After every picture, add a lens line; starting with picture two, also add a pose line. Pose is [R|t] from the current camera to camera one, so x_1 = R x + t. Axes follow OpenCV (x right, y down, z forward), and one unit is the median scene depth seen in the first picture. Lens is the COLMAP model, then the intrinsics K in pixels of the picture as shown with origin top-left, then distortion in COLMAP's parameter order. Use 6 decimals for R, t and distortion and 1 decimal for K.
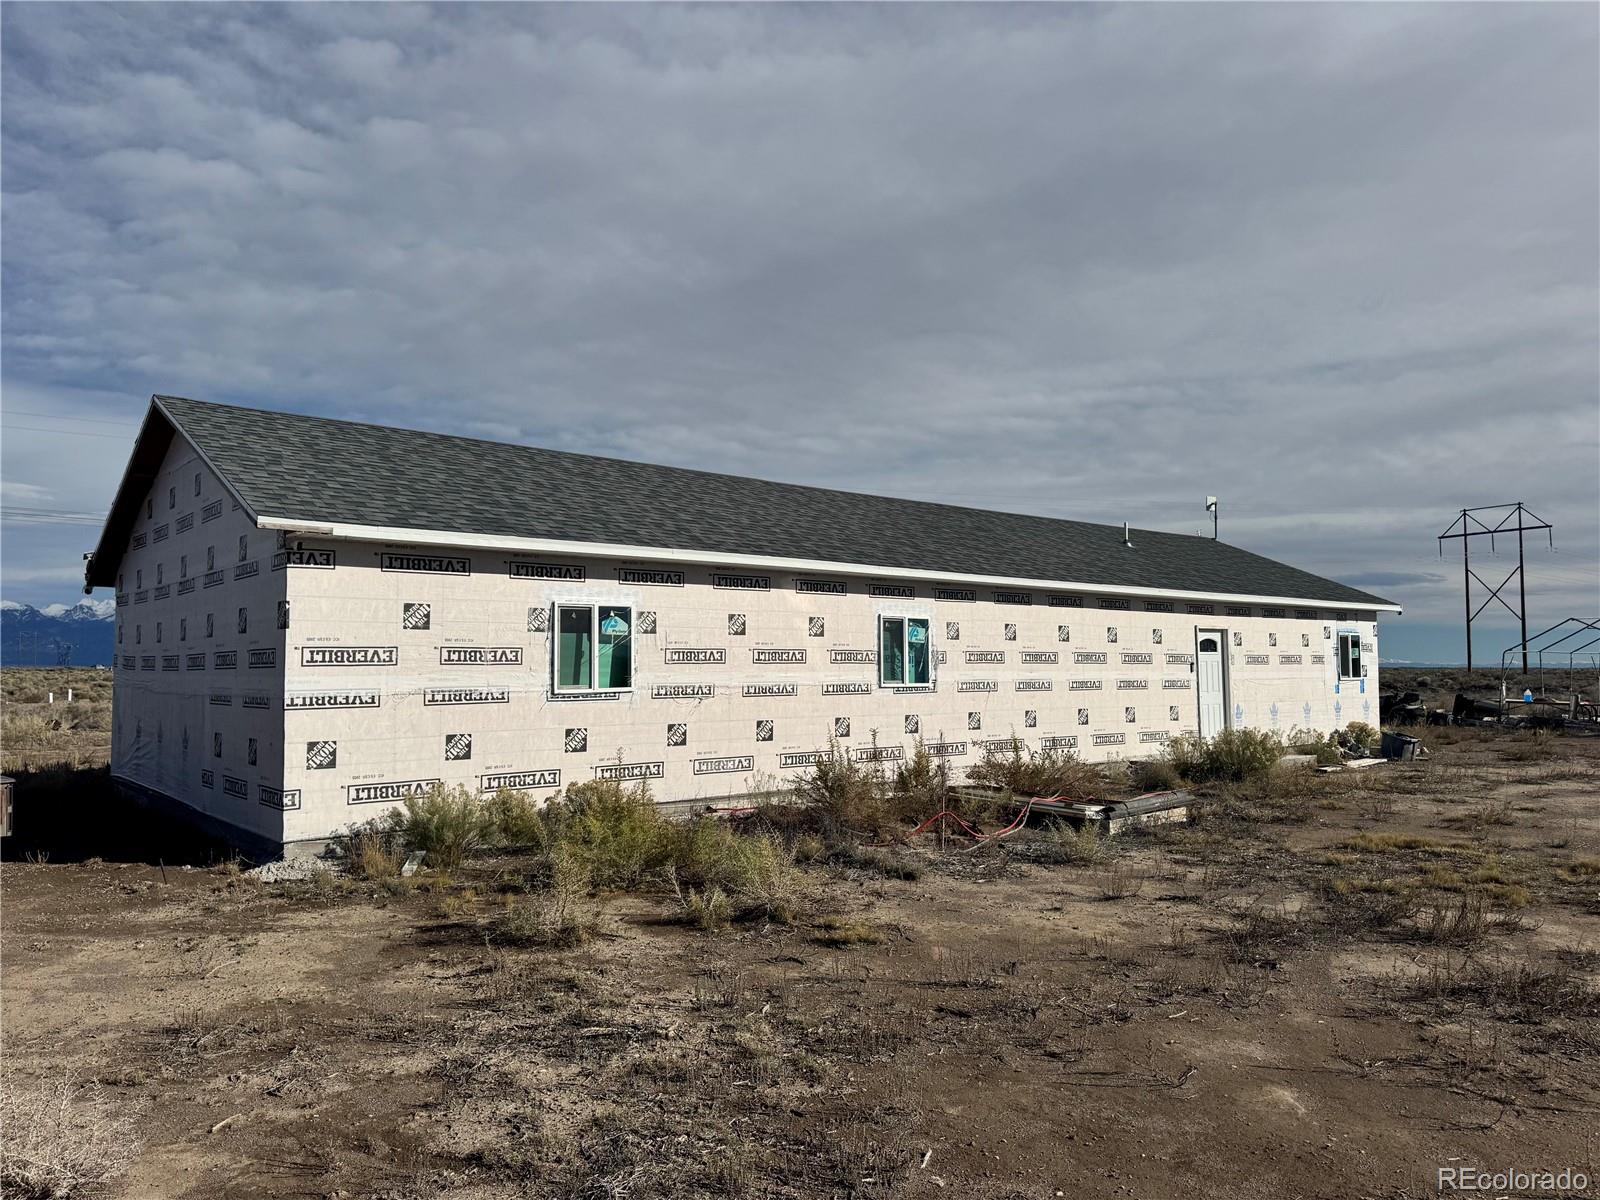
lens RADIAL K [[1120.7, 0, 804.2], [0, 1120.7, 591.5], [0, 0, 1]] dist [0.053270, -0.053941]
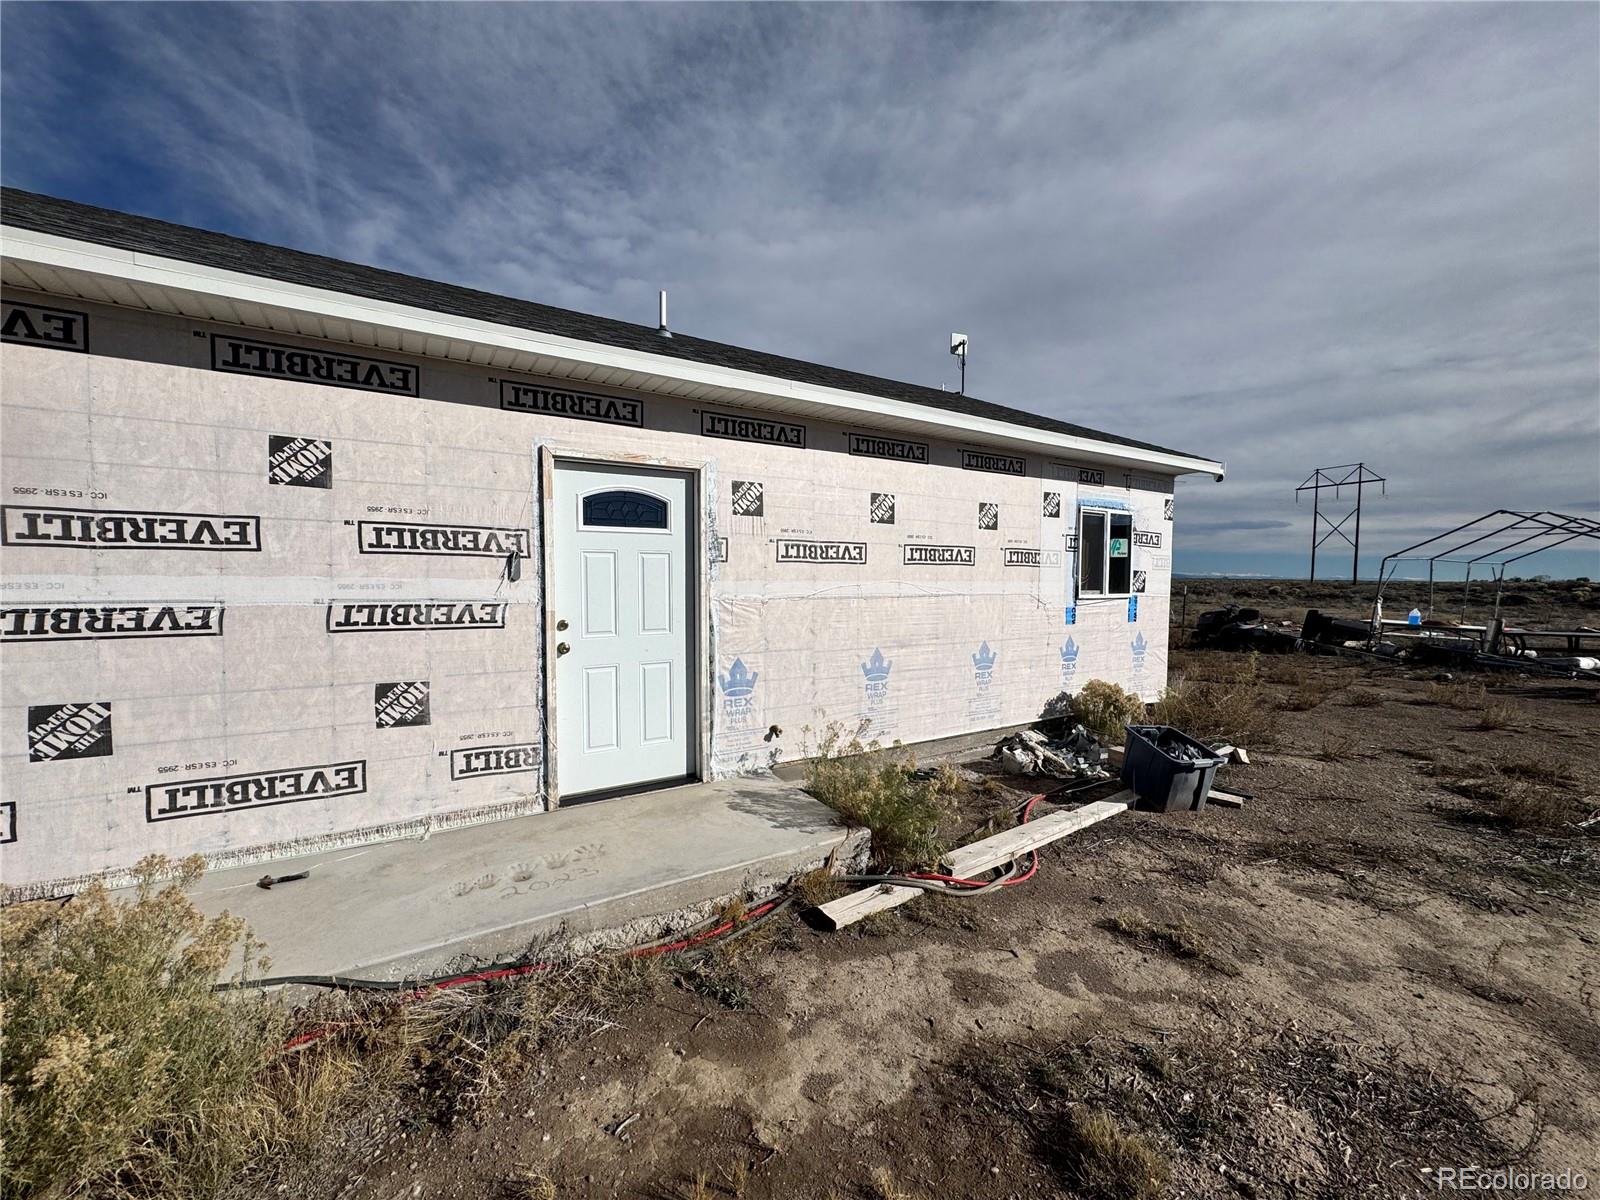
lens RADIAL K [[634.9, 0, 797.6], [0, 634.9, 596.5], [0, 0, 1]] dist [0.003221, 0.000487]
pose [[0.988988, 0.016703, -0.147052, 0.384431], [-0.001746, 0.994858, 0.101260, 0.047505], [0.147987, -0.099888, 0.983932, 0.686006]]
